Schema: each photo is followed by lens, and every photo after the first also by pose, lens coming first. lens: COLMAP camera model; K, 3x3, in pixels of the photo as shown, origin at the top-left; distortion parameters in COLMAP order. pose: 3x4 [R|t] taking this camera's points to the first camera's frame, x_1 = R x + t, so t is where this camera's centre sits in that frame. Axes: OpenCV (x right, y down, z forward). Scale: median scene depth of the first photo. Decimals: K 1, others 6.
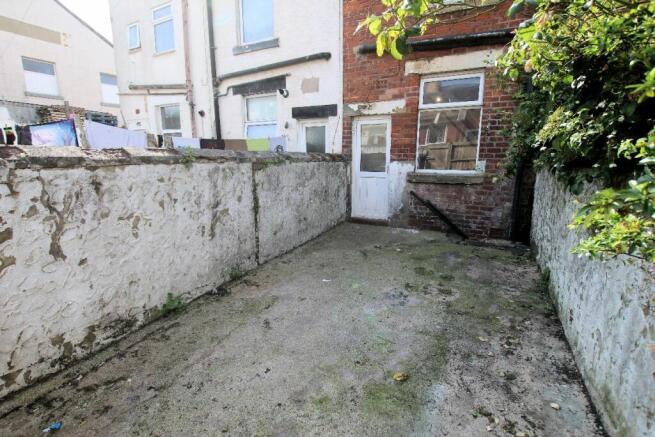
lens RADIAL K [[318.1, 0, 327.5], [0, 318.1, 218.5], [0, 0, 1]] dist [-0.002706, -0.000390]
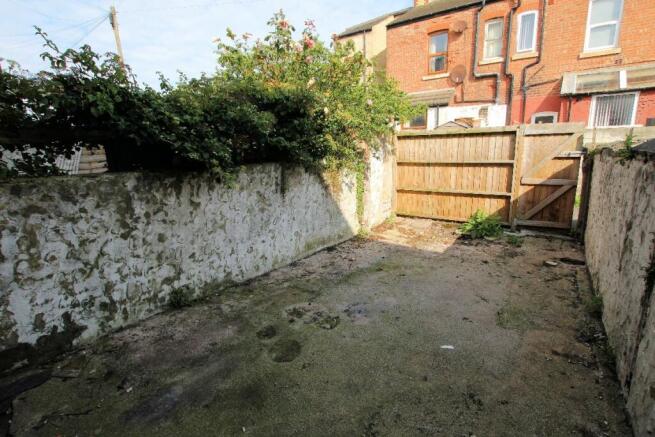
lens RADIAL K [[318.1, 0, 327.5], [0, 318.1, 218.5], [0, 0, 1]] dist [-0.002706, -0.000390]
pose [[-0.986441, -0.014037, 0.163515, 0.154851], [0.052638, 0.916637, 0.396239, -0.358663], [-0.155446, 0.399473, -0.903470, 1.722865]]
